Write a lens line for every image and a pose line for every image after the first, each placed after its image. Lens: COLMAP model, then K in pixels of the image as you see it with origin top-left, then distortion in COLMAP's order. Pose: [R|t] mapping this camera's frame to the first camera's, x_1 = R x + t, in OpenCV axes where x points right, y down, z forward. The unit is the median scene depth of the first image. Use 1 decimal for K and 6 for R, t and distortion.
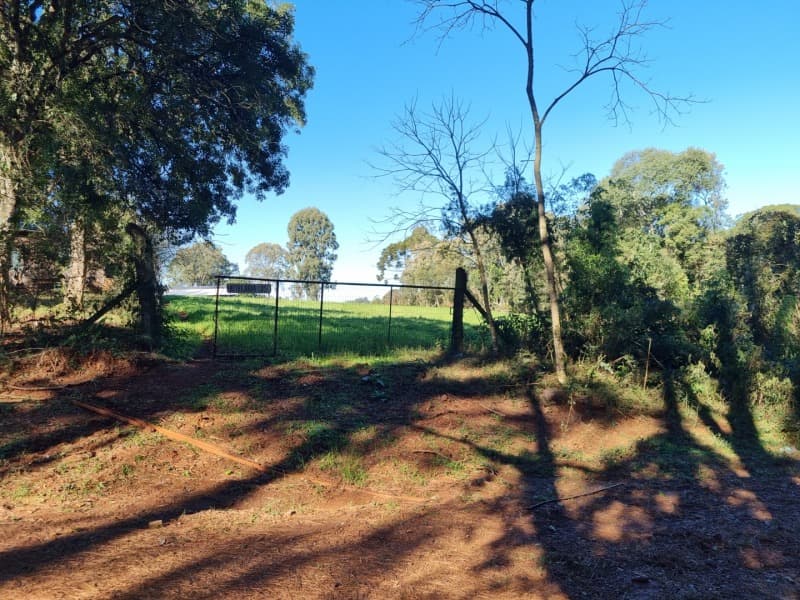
lens RADIAL K [[570.3, 0, 400.0], [0, 570.3, 300.0], [0, 0, 1]] dist [0.063701, -0.000769]
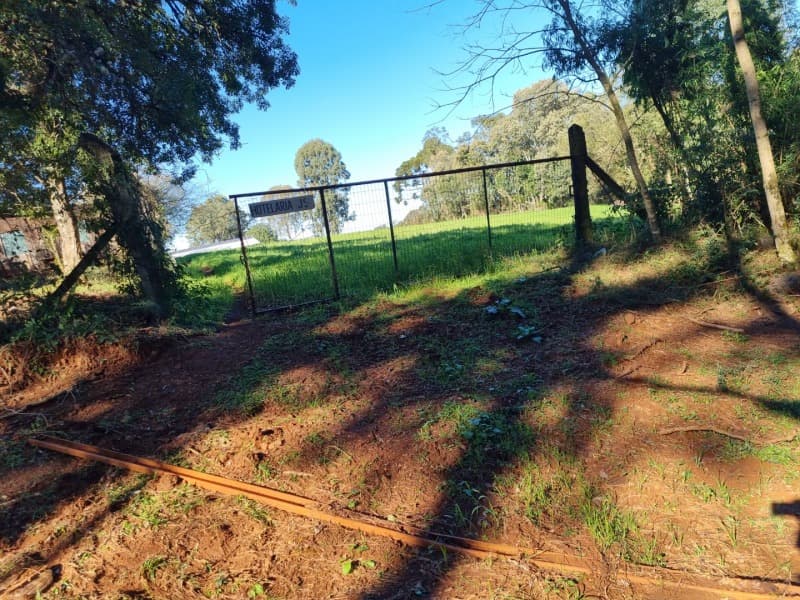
lens RADIAL K [[570.3, 0, 400.0], [0, 570.3, 300.0], [0, 0, 1]] dist [0.063701, -0.000769]
pose [[0.983234, -0.173430, -0.056334, -0.043618], [0.179416, 0.975286, 0.128949, 0.009559], [0.032578, -0.136894, 0.990050, 0.130170]]
